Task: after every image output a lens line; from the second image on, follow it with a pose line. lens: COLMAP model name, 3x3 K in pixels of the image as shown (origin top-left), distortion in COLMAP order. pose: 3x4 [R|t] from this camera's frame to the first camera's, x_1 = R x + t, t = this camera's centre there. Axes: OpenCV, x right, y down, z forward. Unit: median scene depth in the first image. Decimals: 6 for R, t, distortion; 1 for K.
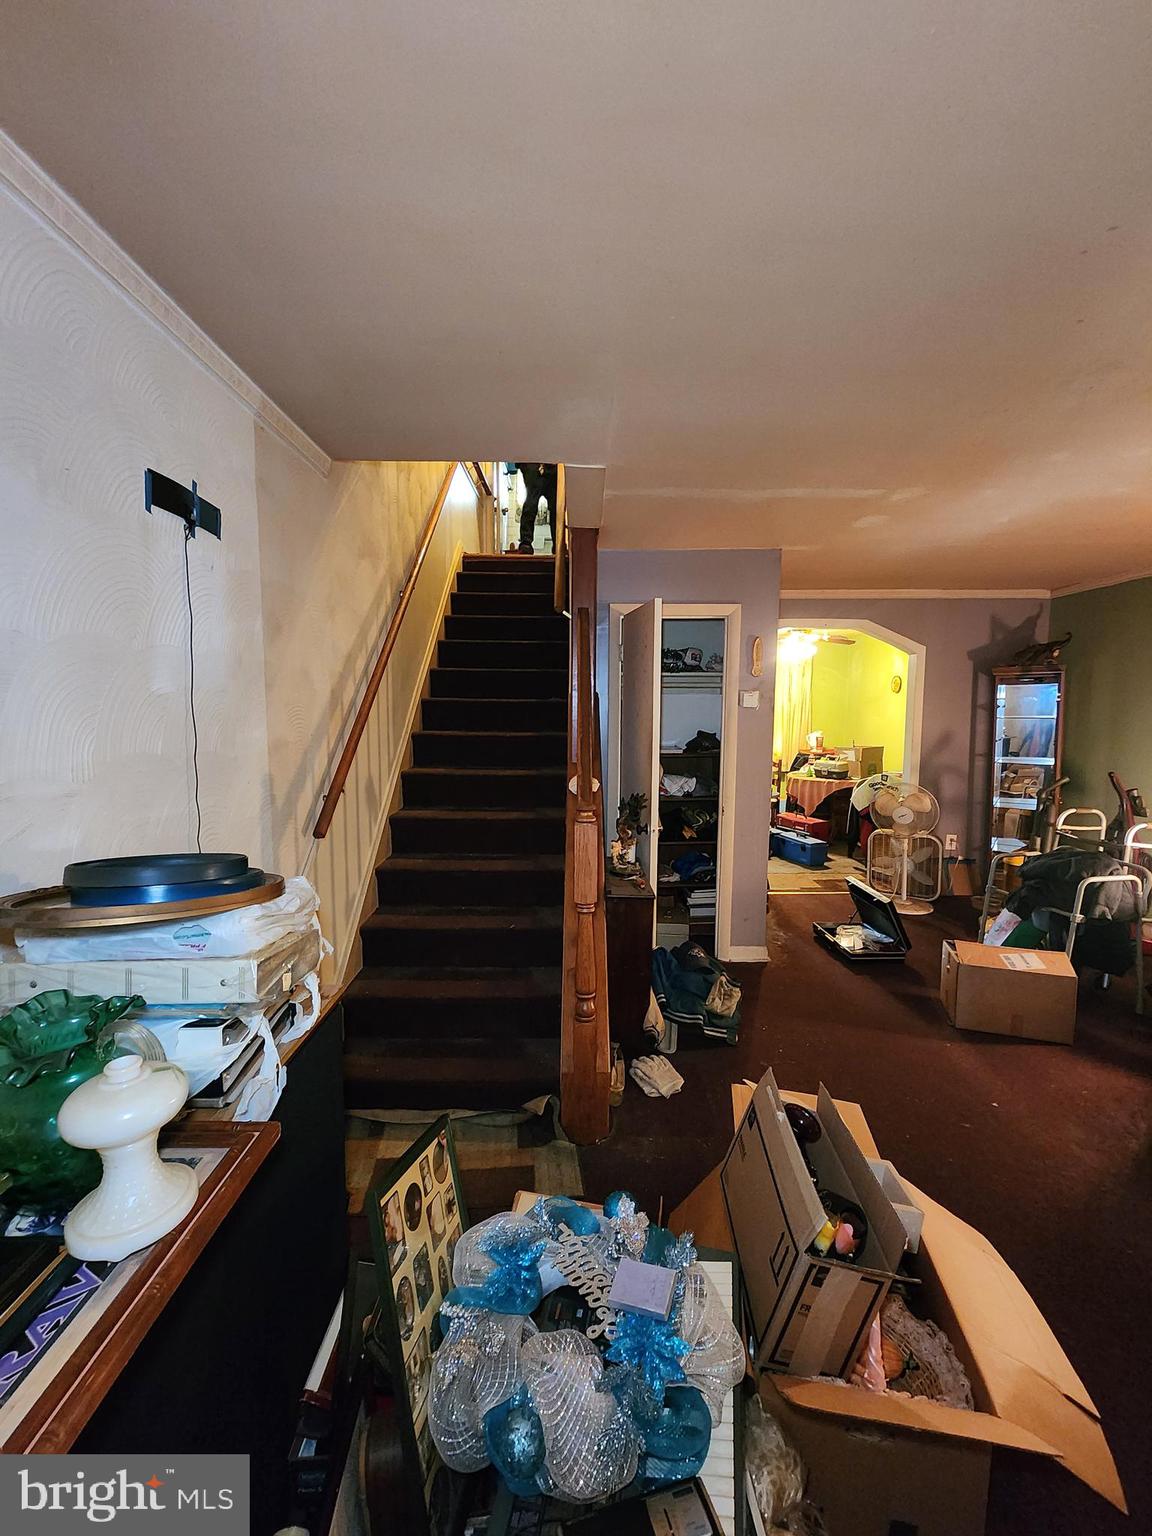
lens RADIAL K [[630.5, 0, 572.6], [0, 630.5, 764.6], [0, 0, 1]] dist [-0.004895, 0.002062]
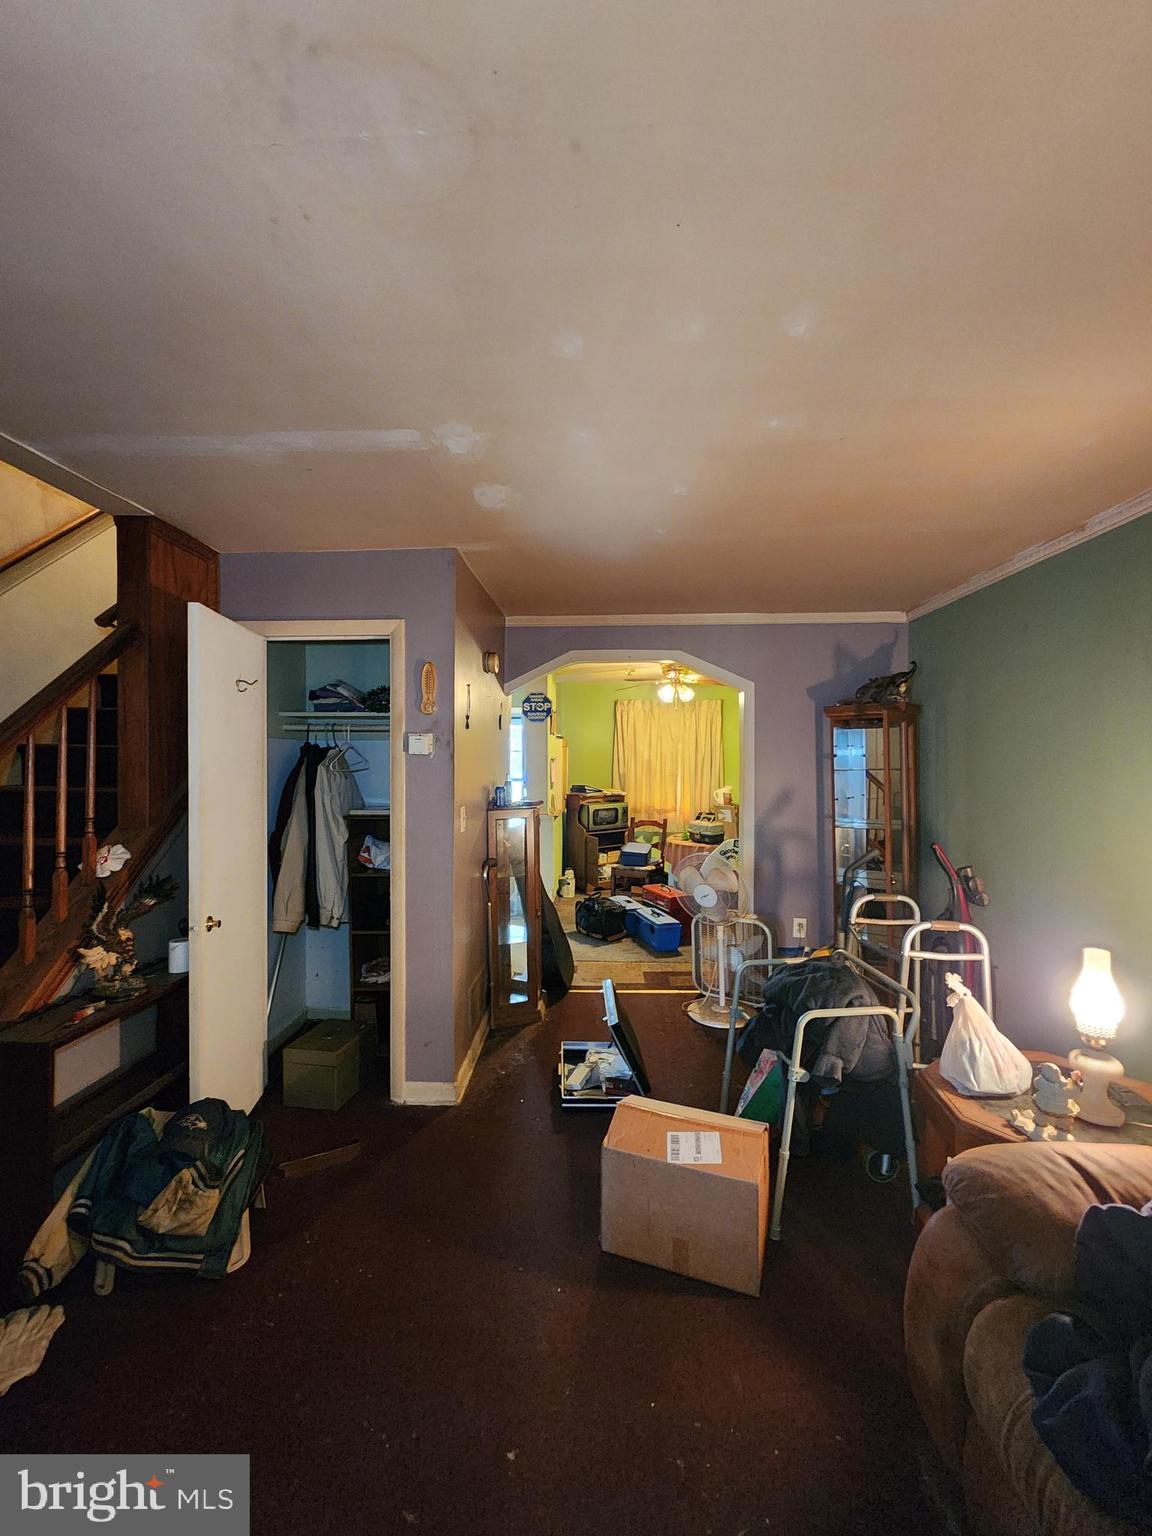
lens RADIAL K [[630.5, 0, 579.3], [0, 630.5, 763.5], [0, 0, 1]] dist [-0.004895, 0.002062]
pose [[0.999046, -0.000854, -0.043665, 0.482273], [-0.003081, 0.995940, -0.089966, -0.012654], [0.043565, 0.090015, 0.994987, 0.250558]]
